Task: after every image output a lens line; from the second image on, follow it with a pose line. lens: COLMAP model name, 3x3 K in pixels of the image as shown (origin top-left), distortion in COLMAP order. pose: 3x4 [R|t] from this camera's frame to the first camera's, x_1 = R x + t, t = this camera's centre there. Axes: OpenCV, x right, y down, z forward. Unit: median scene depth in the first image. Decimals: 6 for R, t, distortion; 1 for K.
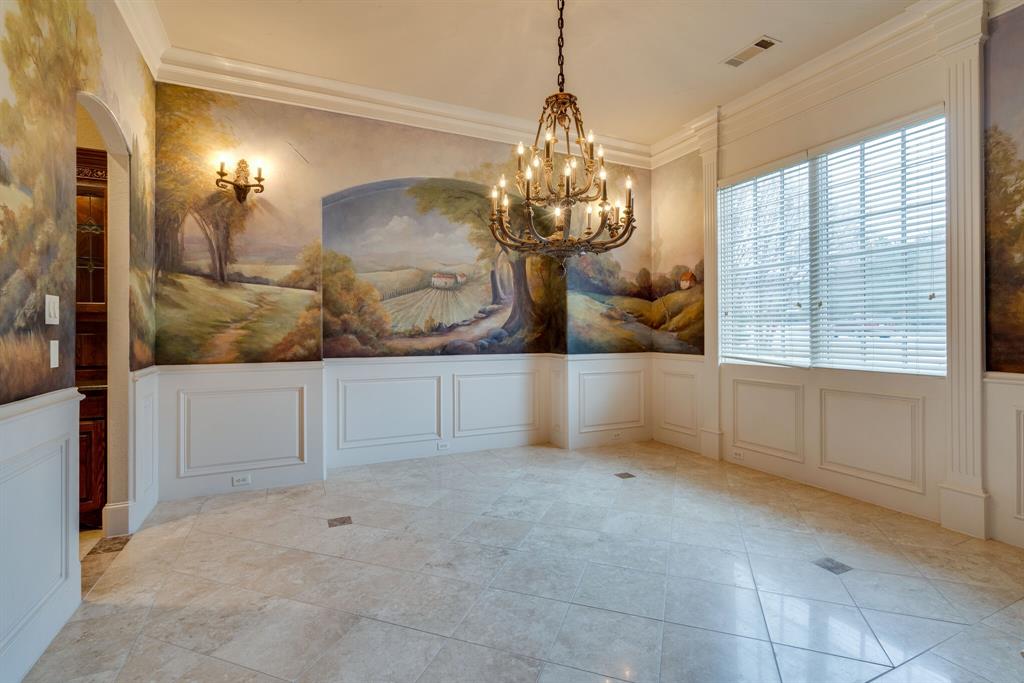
lens RADIAL K [[472.9, 0, 512.8], [0, 472.9, 336.5], [0, 0, 1]] dist [0.000210, 0.000091]
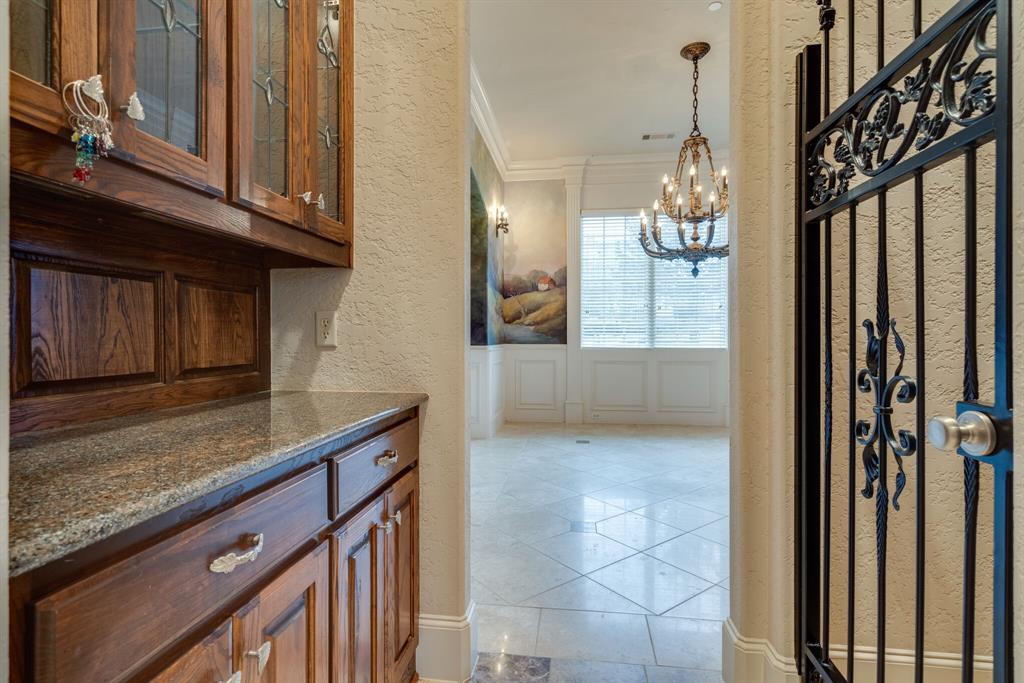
lens RADIAL K [[472.9, 0, 516.5], [0, 472.9, 338.2], [0, 0, 1]] dist [0.000210, 0.000091]
pose [[0.536196, -0.001426, 0.844092, -0.695749], [0.010408, 0.999934, -0.004922, 0.027542], [-0.844029, 0.011424, 0.536175, 0.409566]]
